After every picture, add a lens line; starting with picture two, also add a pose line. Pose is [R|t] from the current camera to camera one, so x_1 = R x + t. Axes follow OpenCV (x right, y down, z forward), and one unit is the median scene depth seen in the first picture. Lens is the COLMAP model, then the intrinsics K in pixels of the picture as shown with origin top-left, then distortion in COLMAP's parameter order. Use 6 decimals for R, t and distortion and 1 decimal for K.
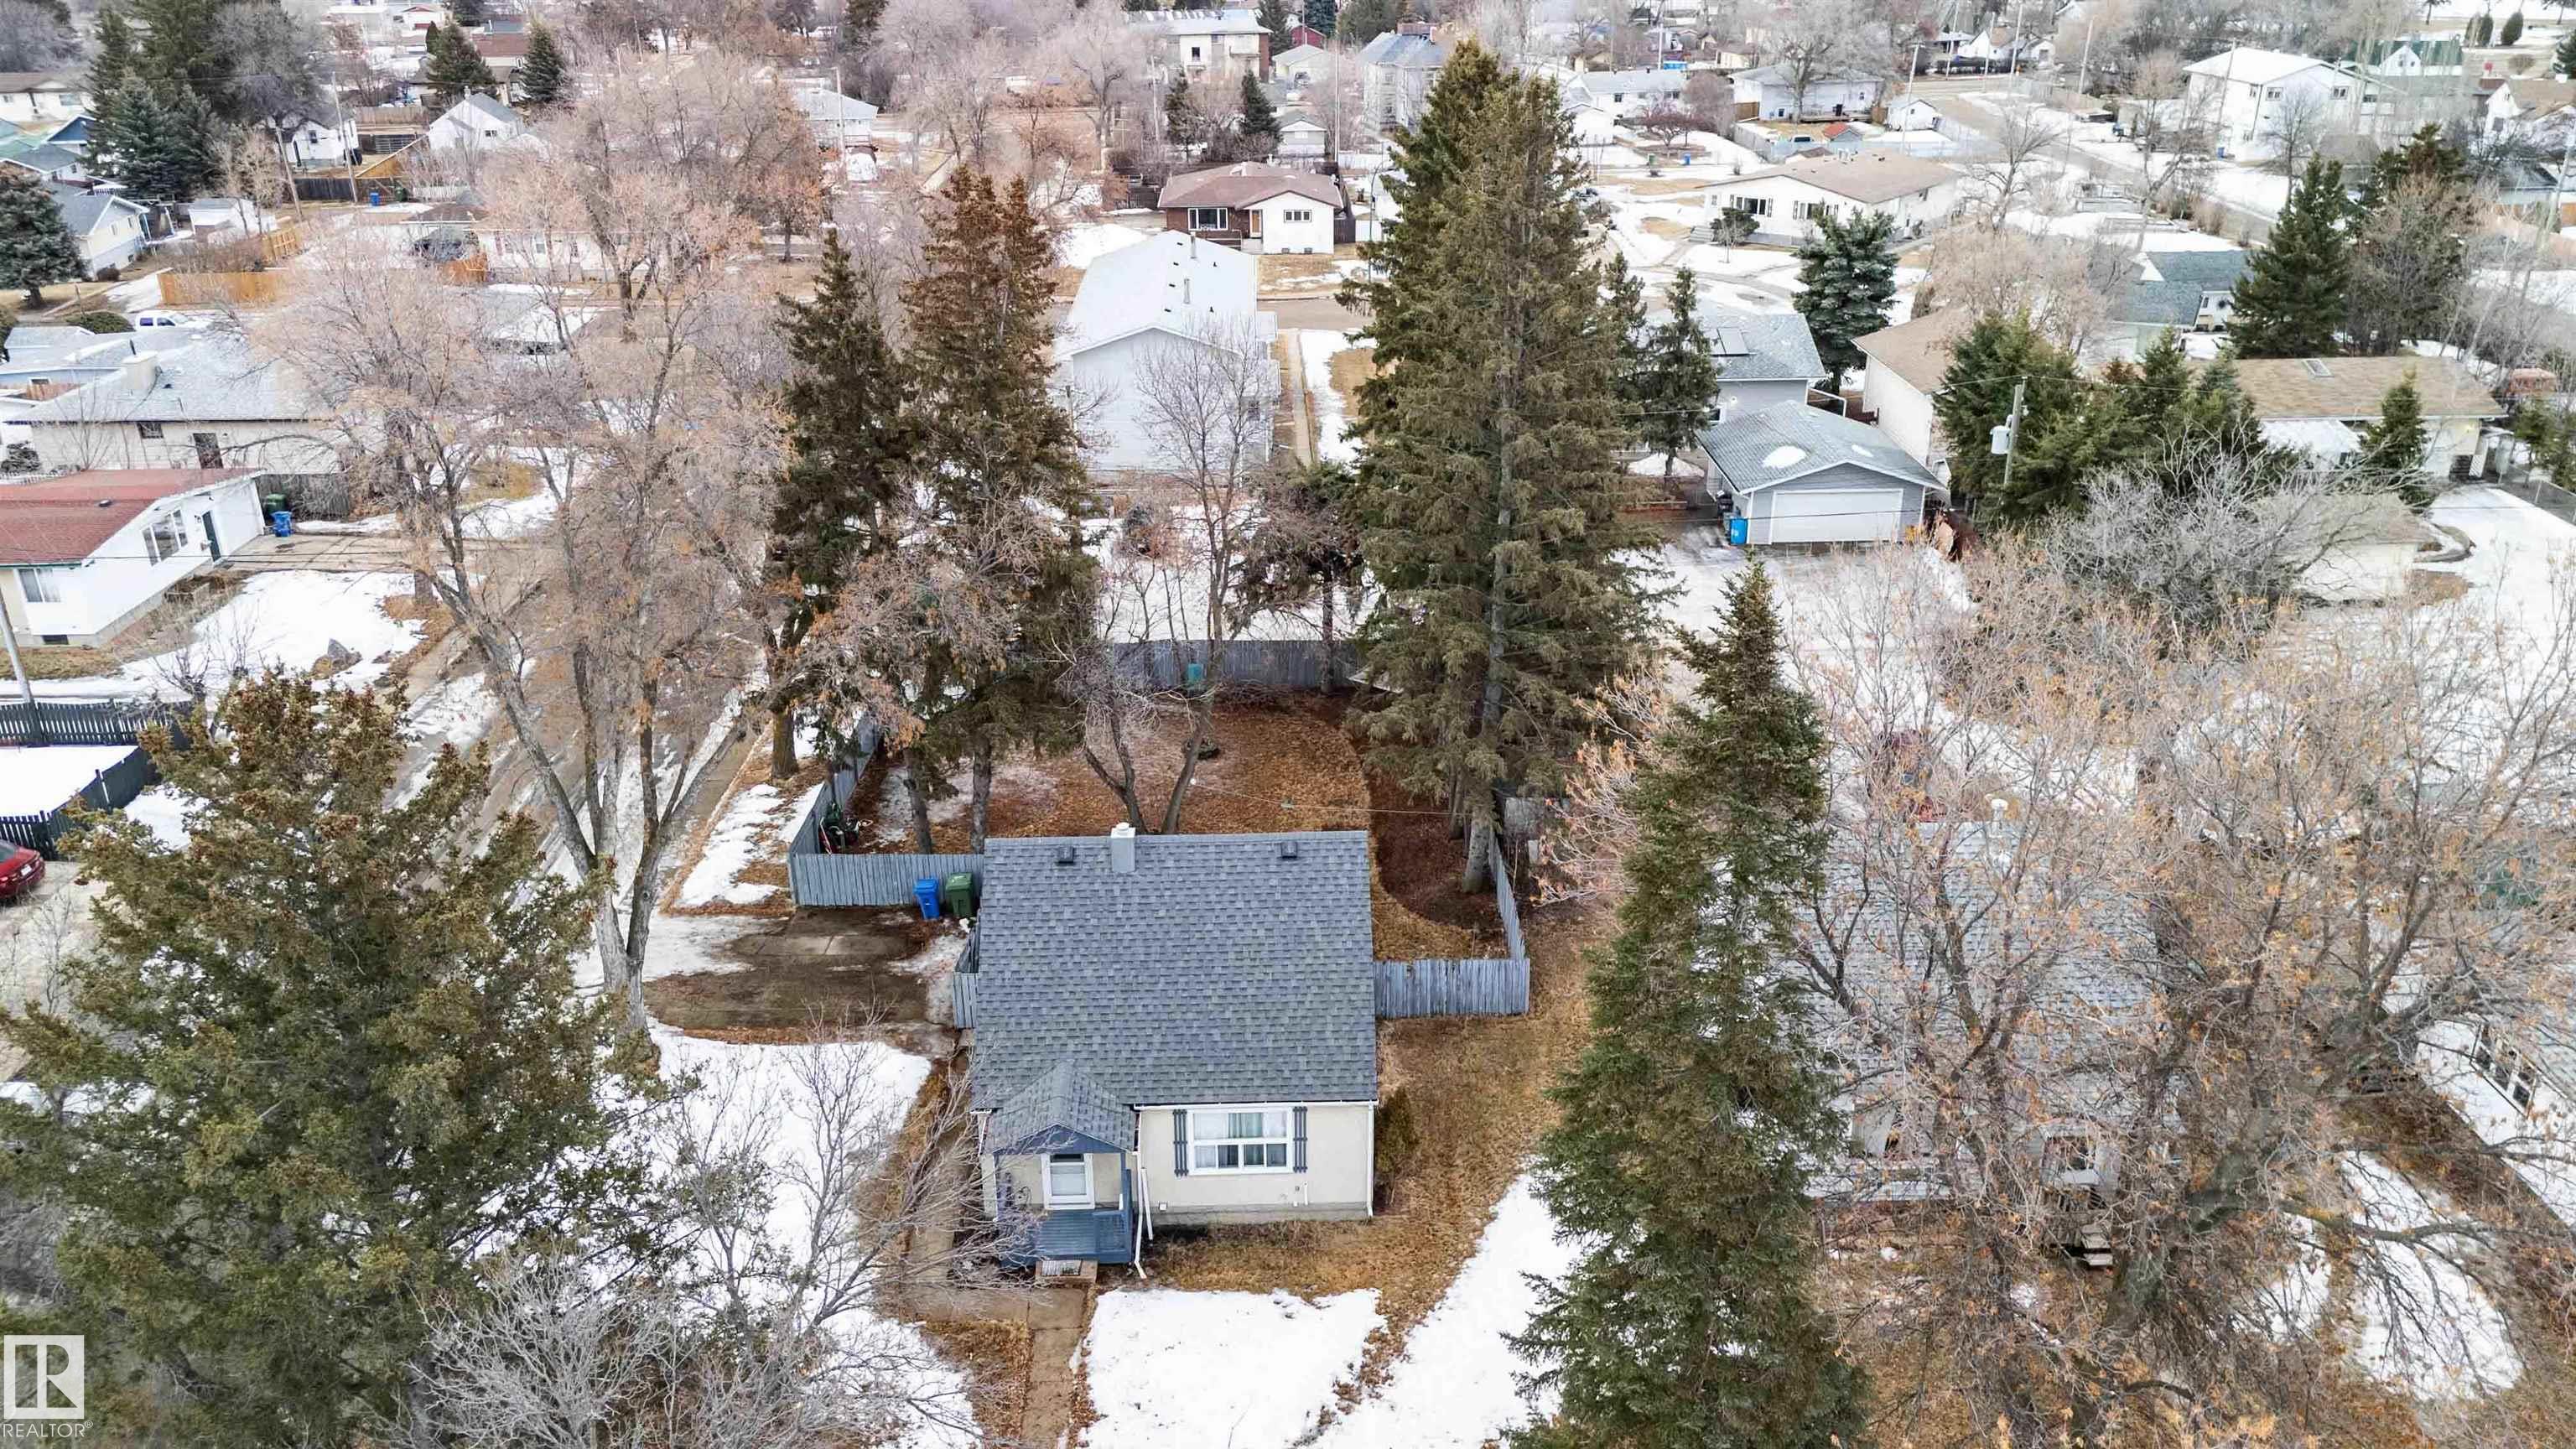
lens RADIAL K [[1849.1, 0, 1289.2], [0, 1849.1, 729.2], [0, 0, 1]] dist [0.075307, -0.054858]
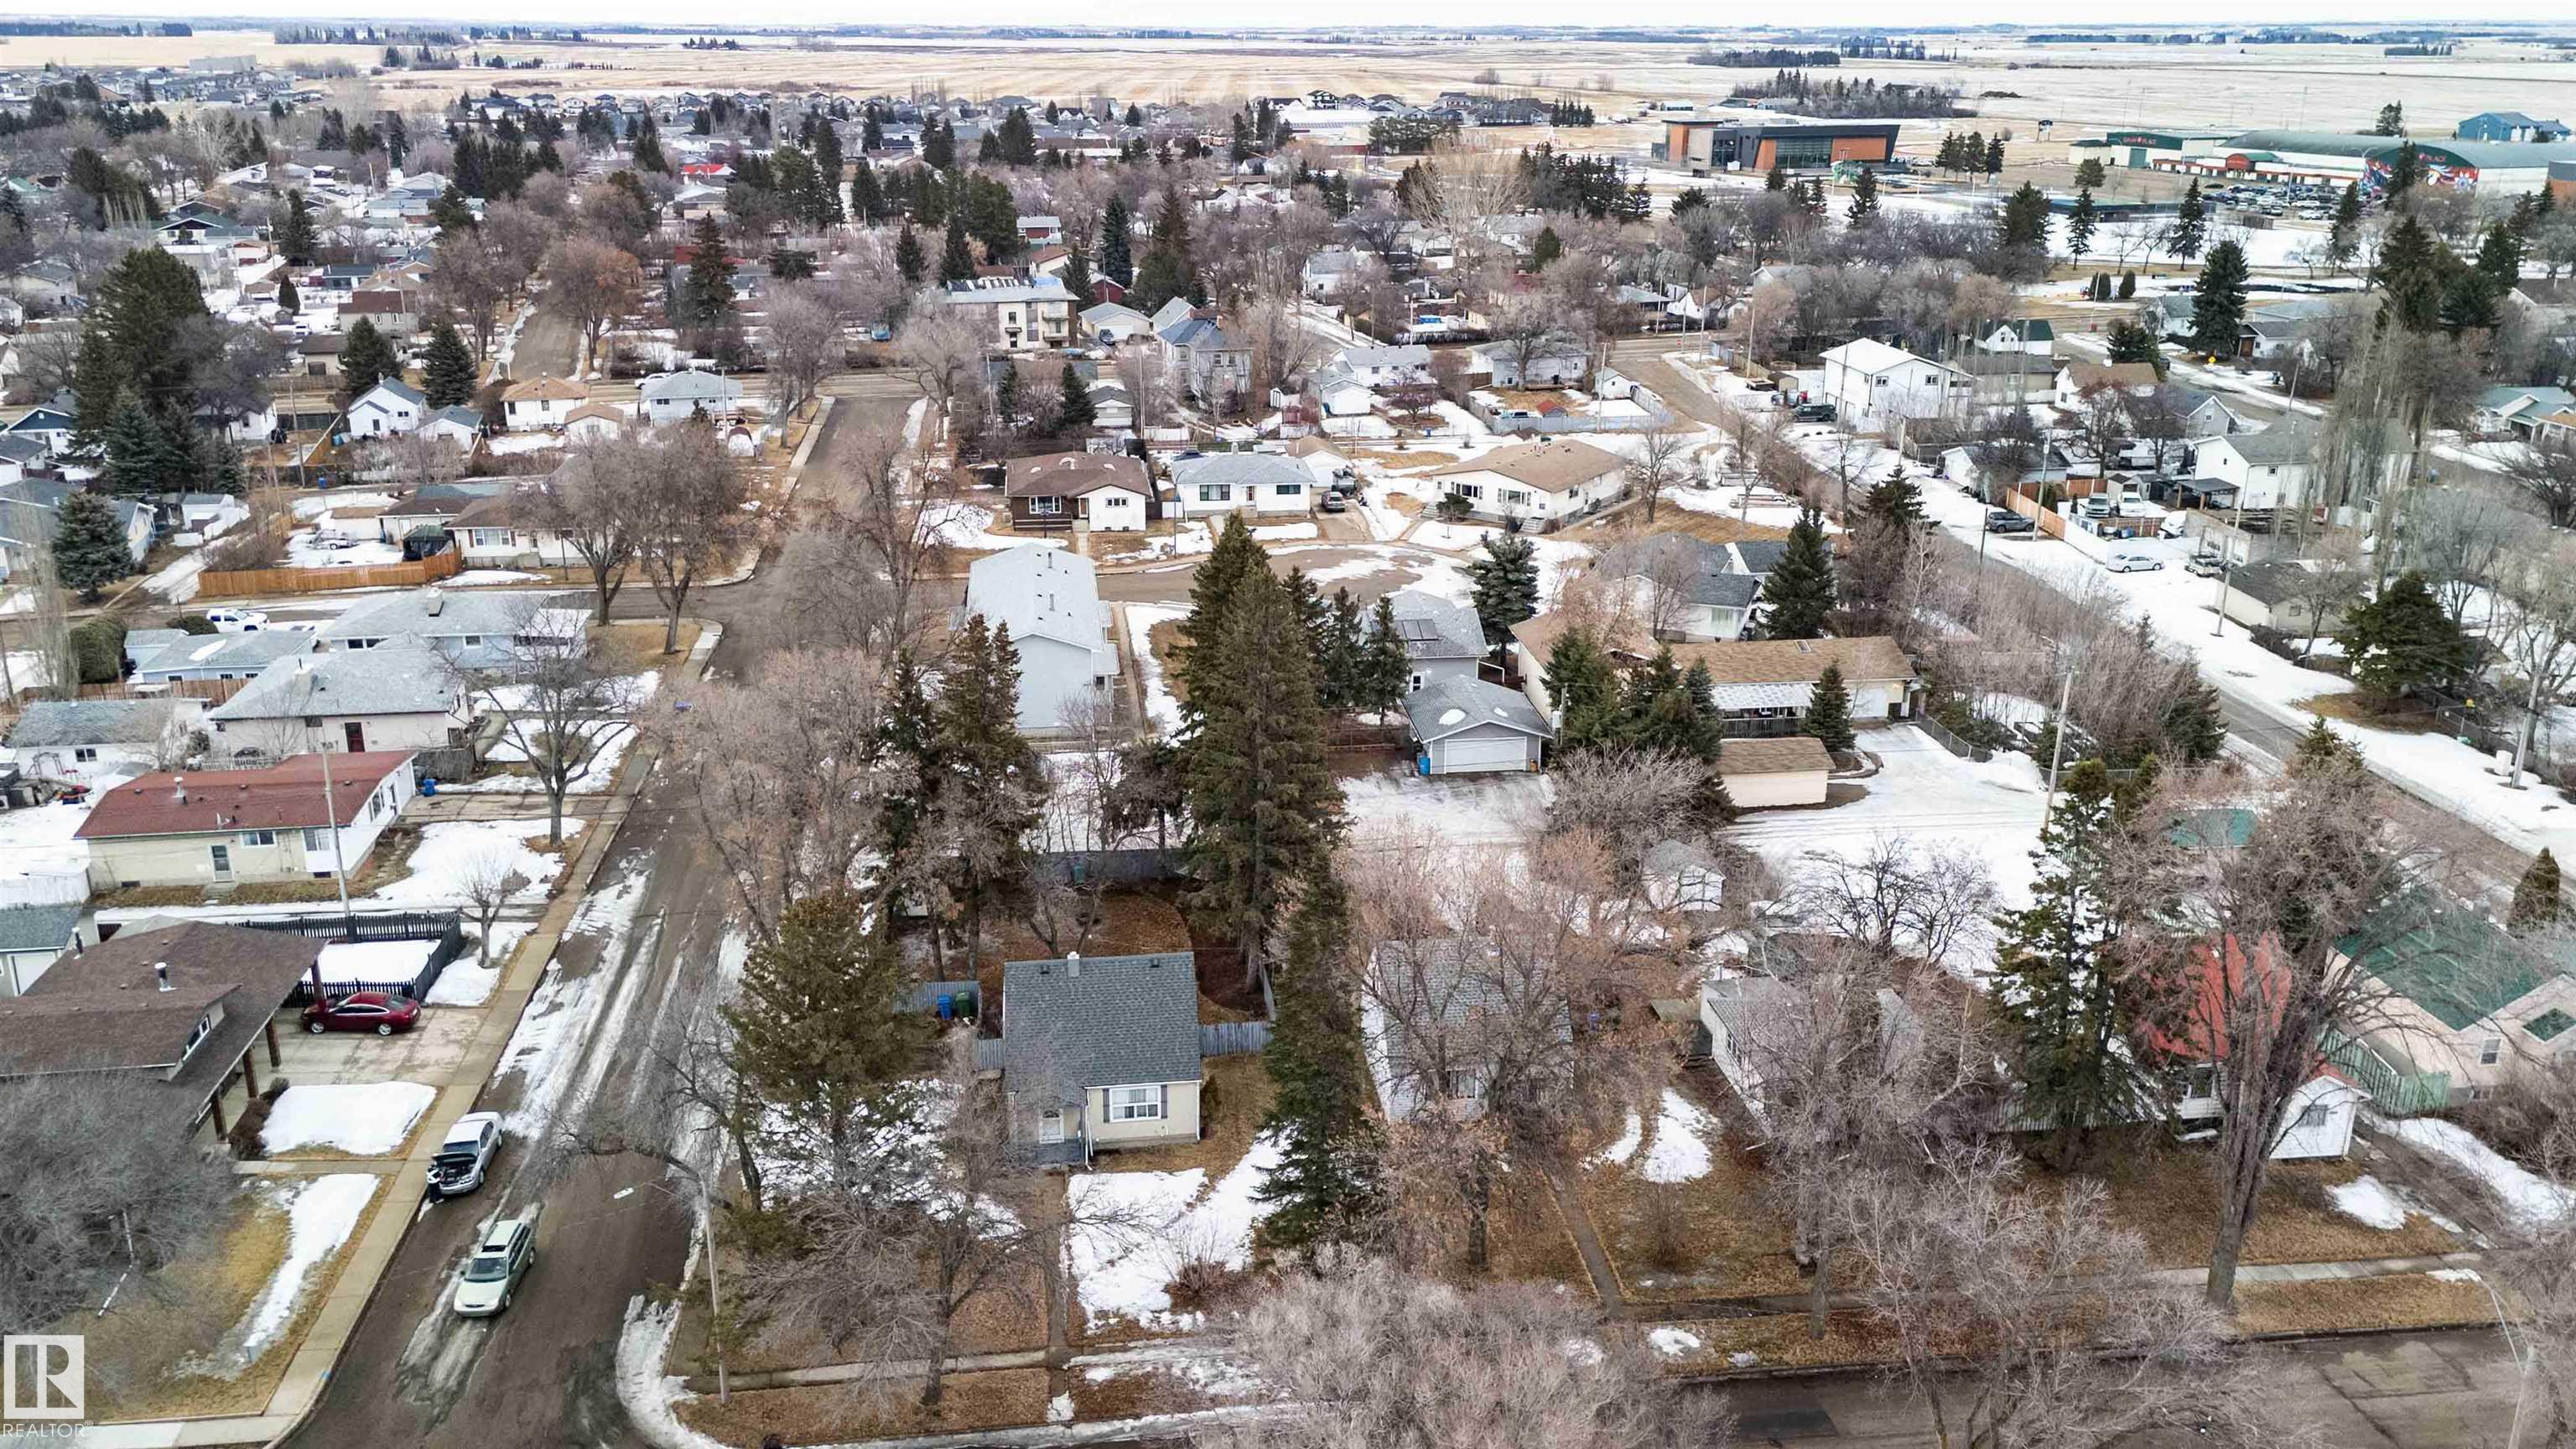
lens RADIAL K [[1967.7, 0, 1291.5], [0, 1967.7, 707.6], [0, 0, 1]] dist [0.074708, -0.051886]
pose [[0.994383, -0.021968, 0.103540, -0.032171], [0.032410, 0.994432, -0.100272, 0.004316], [-0.100761, 0.103065, 0.989558, -0.557950]]
